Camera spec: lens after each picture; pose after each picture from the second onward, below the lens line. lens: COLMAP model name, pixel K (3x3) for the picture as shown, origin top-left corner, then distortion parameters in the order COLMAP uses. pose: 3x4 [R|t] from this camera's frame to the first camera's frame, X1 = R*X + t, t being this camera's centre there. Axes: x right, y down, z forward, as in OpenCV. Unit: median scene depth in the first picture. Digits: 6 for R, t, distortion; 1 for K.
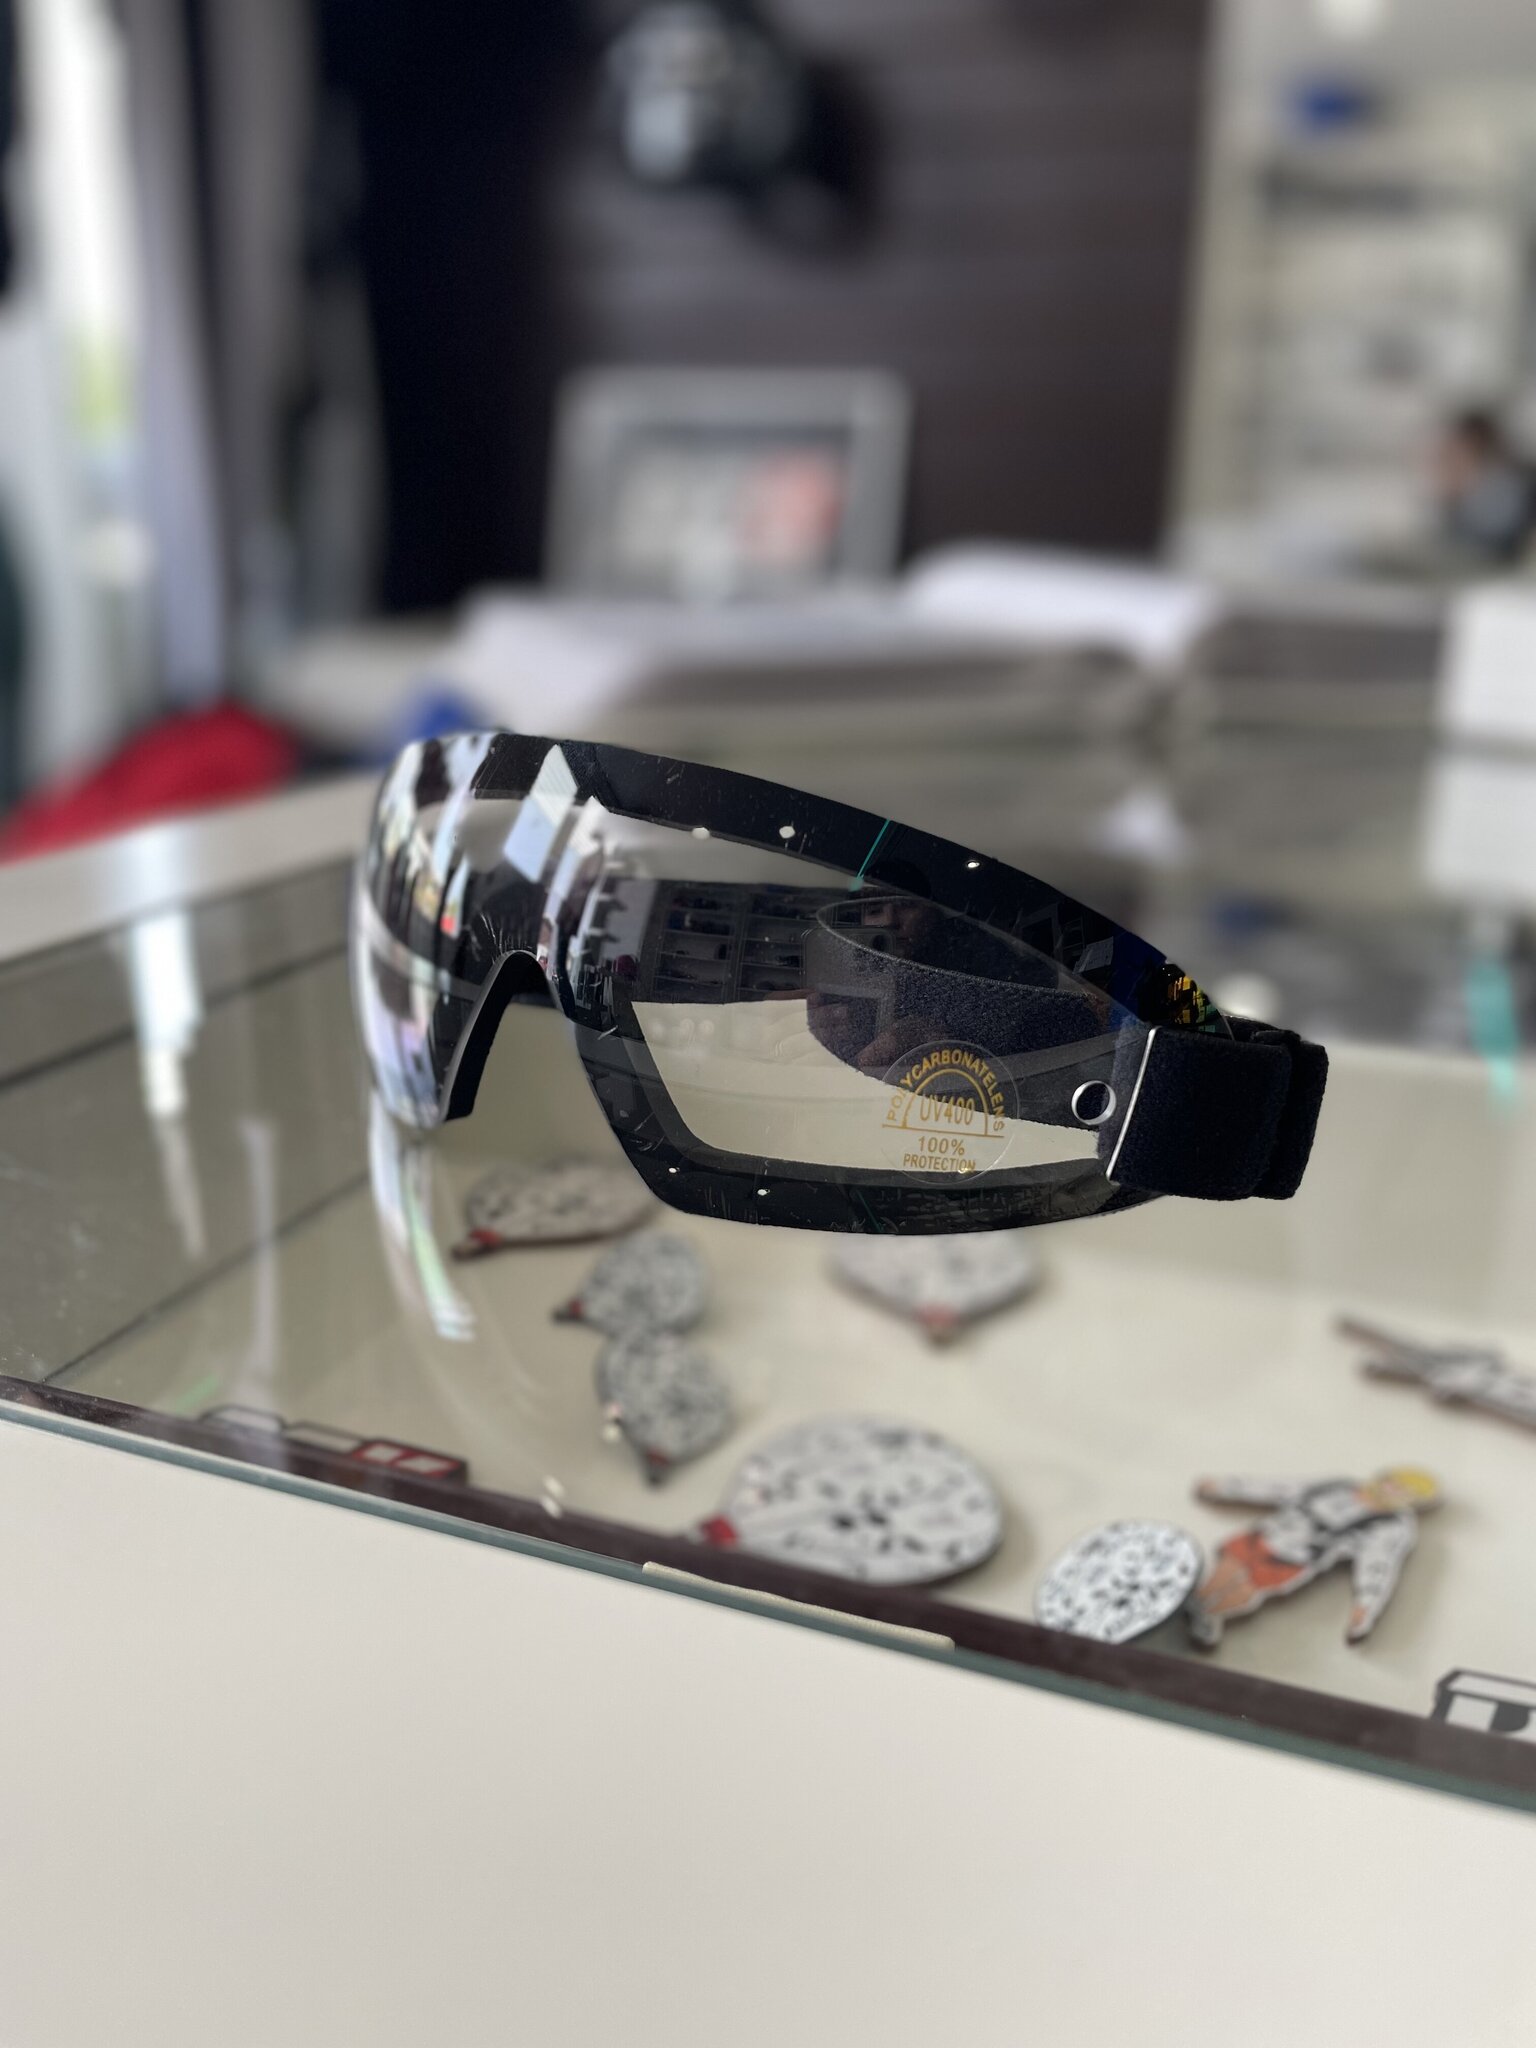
lens RADIAL K [[1569.3, 0, 754.8], [0, 1569.3, 1028.1], [0, 0, 1]] dist [0.016930, -0.045555]
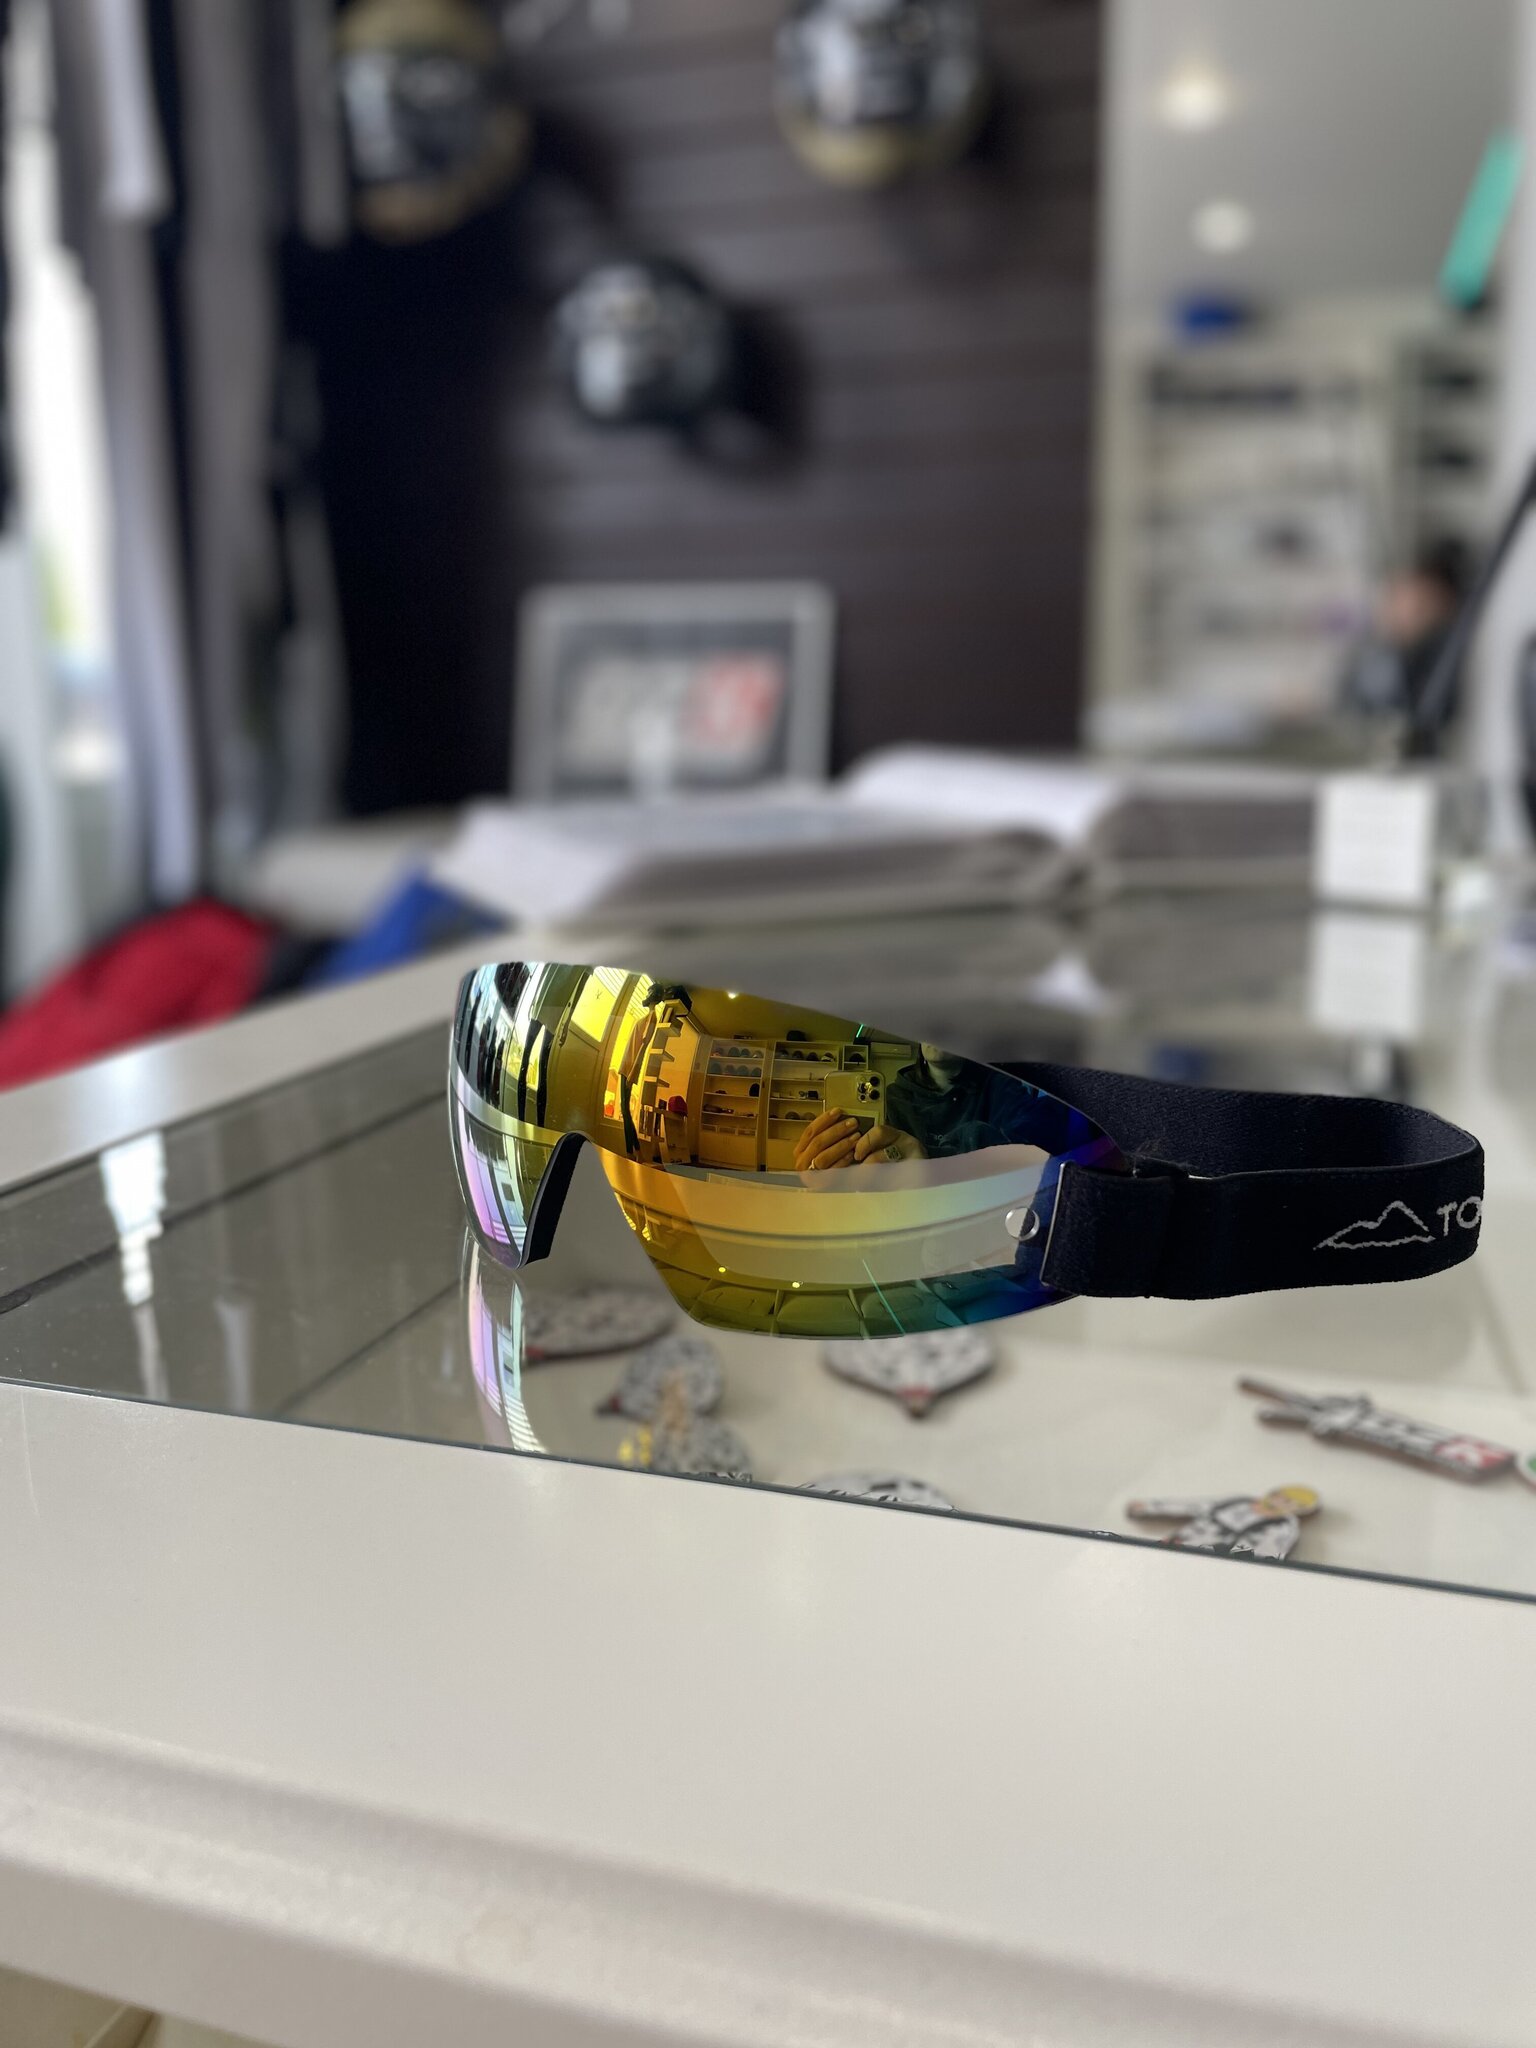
lens RADIAL K [[1569.3, 0, 762.1], [0, 1569.3, 1025.9], [0, 0, 1]] dist [0.016930, -0.045555]
pose [[0.998523, -0.038714, 0.038118, -0.018119], [0.042558, 0.993476, -0.105802, 0.011620], [-0.033773, 0.107268, 0.993656, -0.114561]]
